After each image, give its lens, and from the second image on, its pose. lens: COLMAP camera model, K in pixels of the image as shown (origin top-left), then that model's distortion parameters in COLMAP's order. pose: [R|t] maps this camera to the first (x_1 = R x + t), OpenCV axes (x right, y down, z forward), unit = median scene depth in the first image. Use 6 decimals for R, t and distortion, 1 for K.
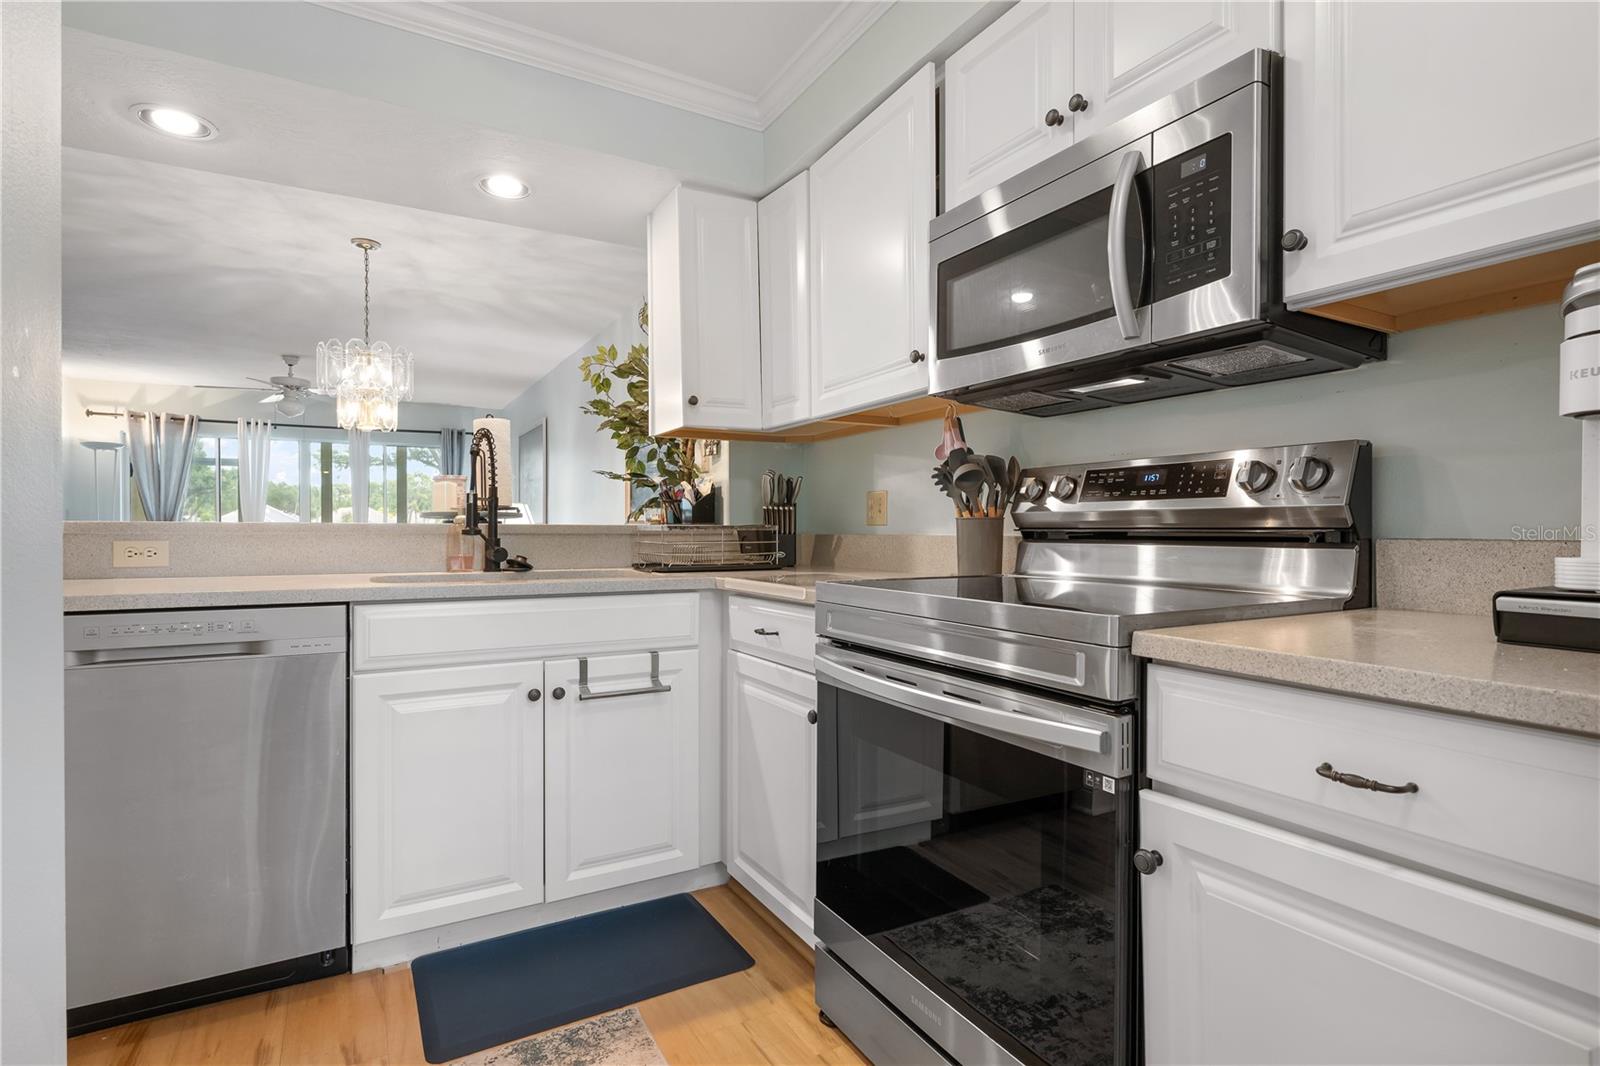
lens RADIAL K [[774.2, 0, 793.8], [0, 774.2, 530.1], [0, 0, 1]] dist [-0.003013, 0.000248]
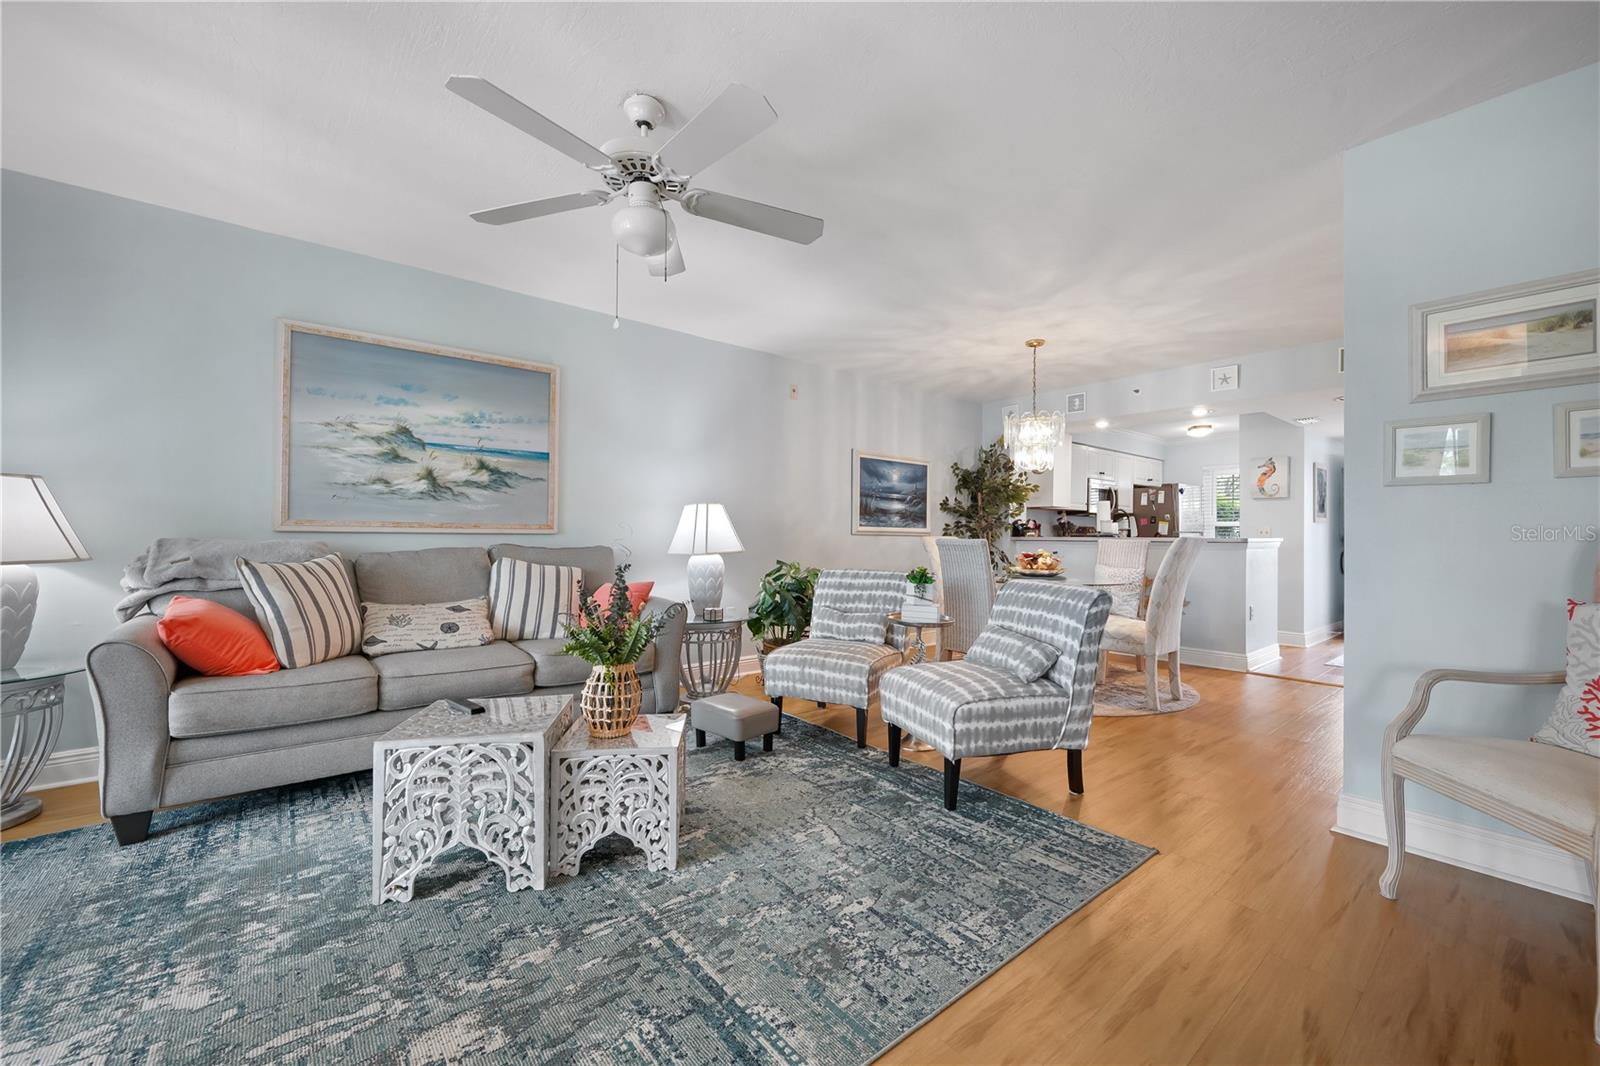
lens RADIAL K [[639.4, 0, 802.6], [0, 639.4, 529.2], [0, 0, 1]] dist [0.000249, 0.000282]
pose [[-0.175696, 0.007875, 0.984413, -2.823260], [-0.006037, 0.999941, -0.009077, -0.011151], [-0.984426, -0.007537, -0.175638, 2.793249]]
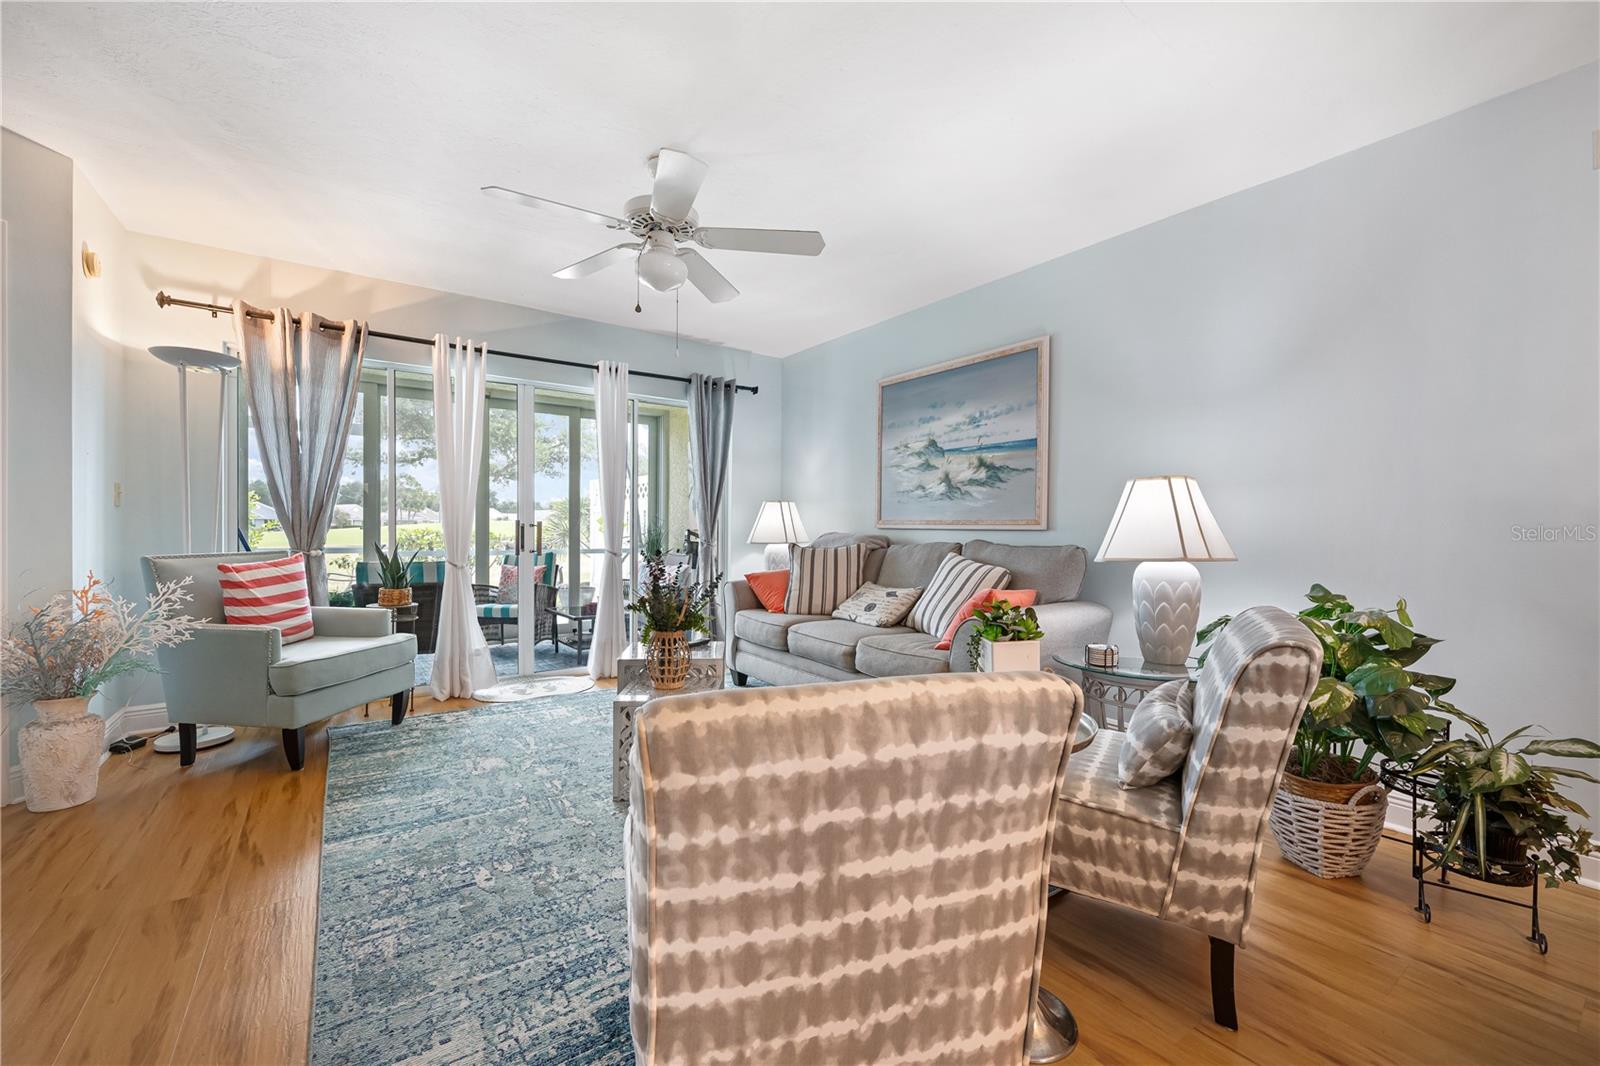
lens RADIAL K [[645.0, 0, 800.0], [0, 645.0, 533.0], [0, 0, 1]] dist [-0.000074, -0.000484]
pose [[0.994460, 0.008597, 0.104764, -1.734587], [-0.009142, 0.999947, 0.004726, -0.005601], [-0.104718, -0.005658, 0.994486, 1.710829]]
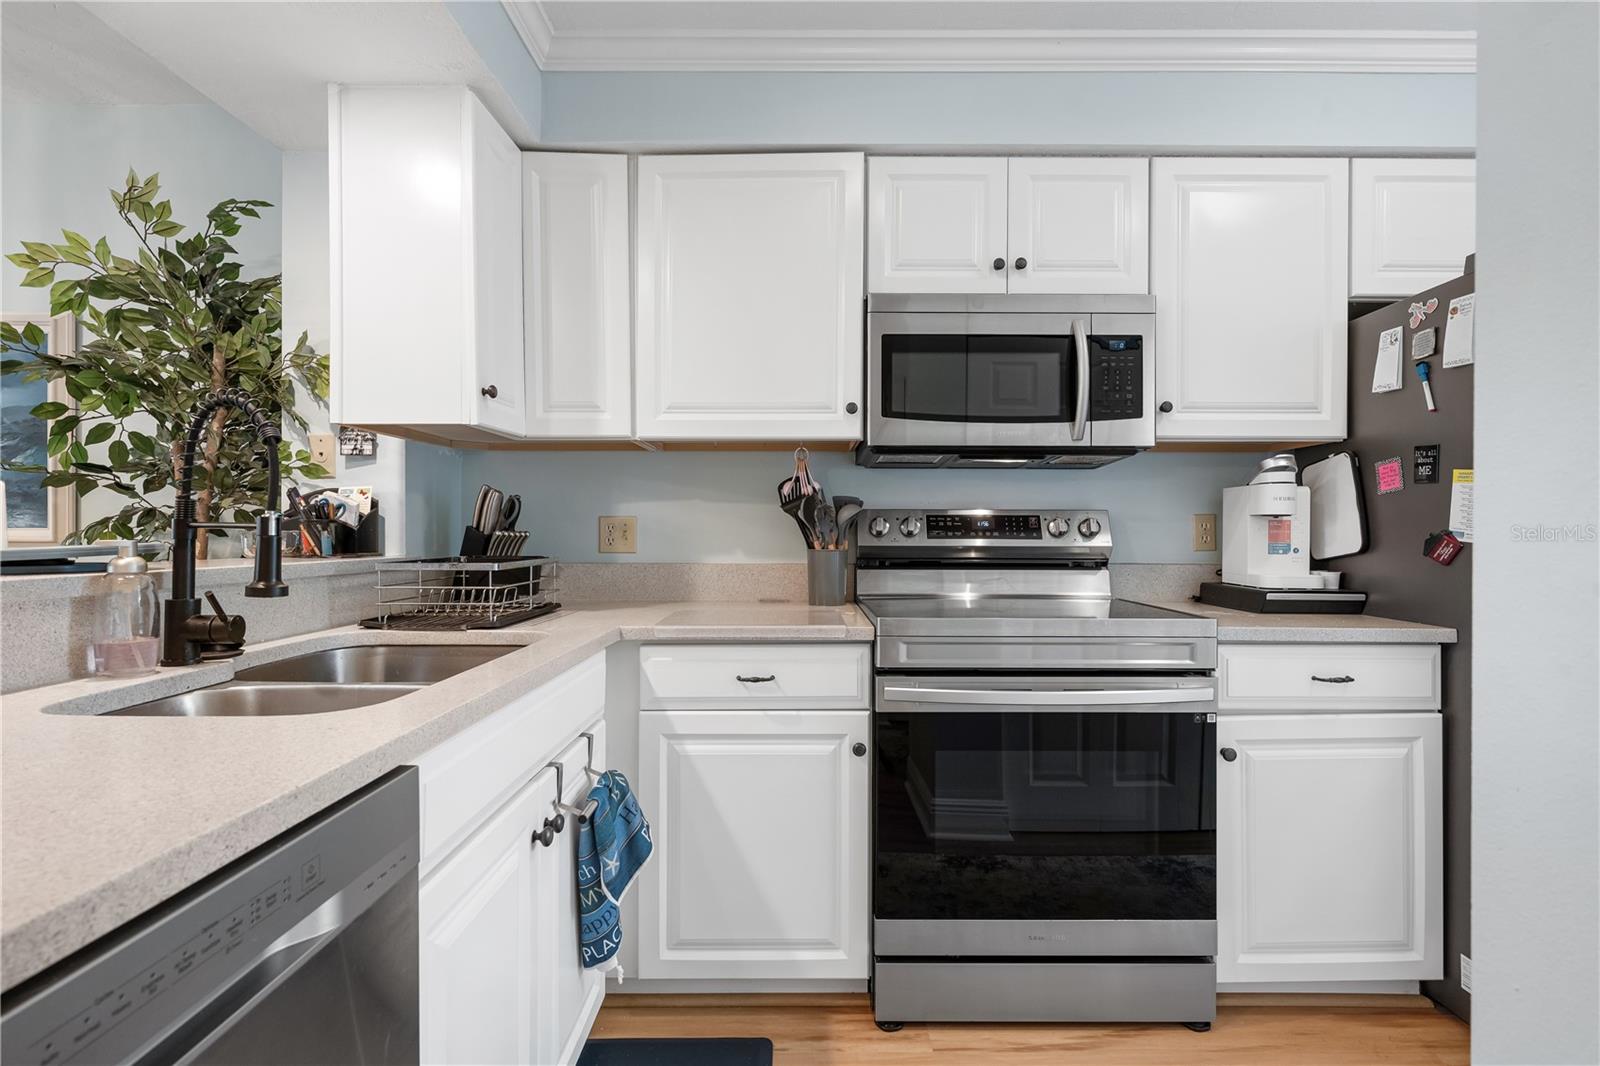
lens RADIAL K [[745.4, 0, 800.0], [0, 745.4, 533.0], [0, 0, 1]] dist [-0.000247, -0.000345]
pose [[0.498906, -0.000146, 0.866656, -0.652513], [-0.000444, 1.000000, 0.000424, -0.036032], [-0.866656, -0.000597, 0.498906, 0.425513]]
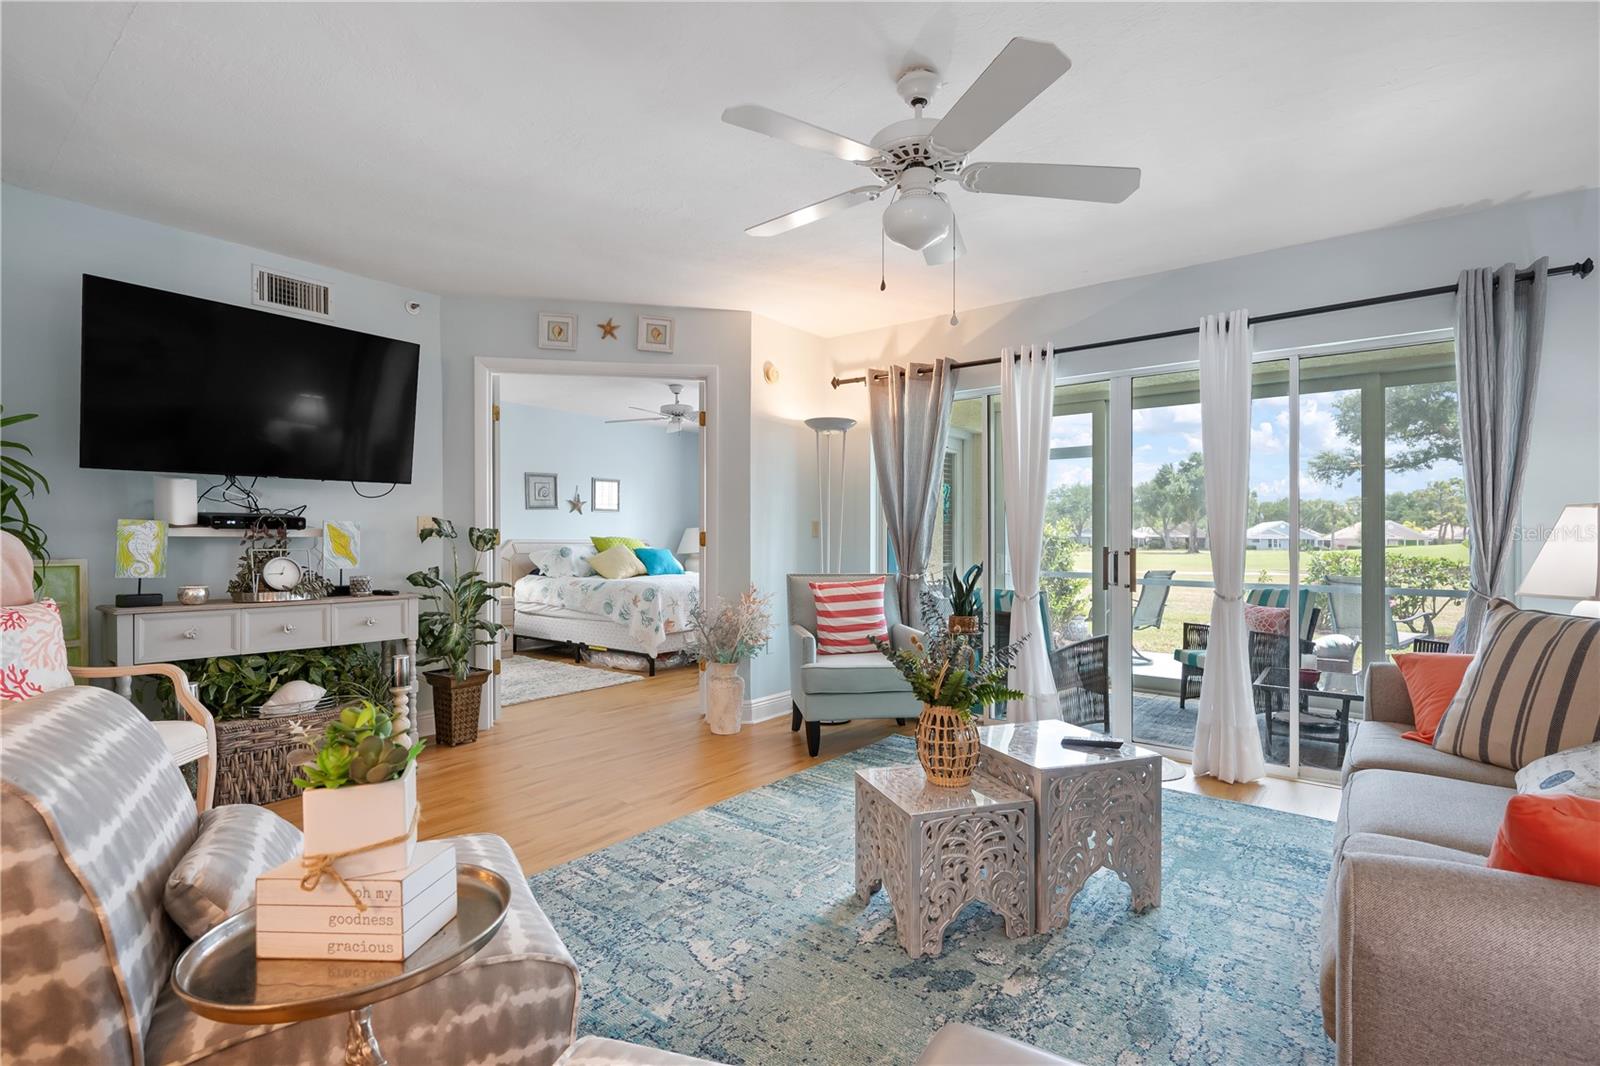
lens RADIAL K [[732.9, 0, 807.6], [0, 732.9, 541.2], [0, 0, 1]] dist [-0.000571, -0.000072]
pose [[0.386450, 0.005184, -0.922296, -1.028986], [-0.010183, 0.999947, 0.001353, -0.034424], [0.922254, 0.008869, 0.386483, 2.354369]]
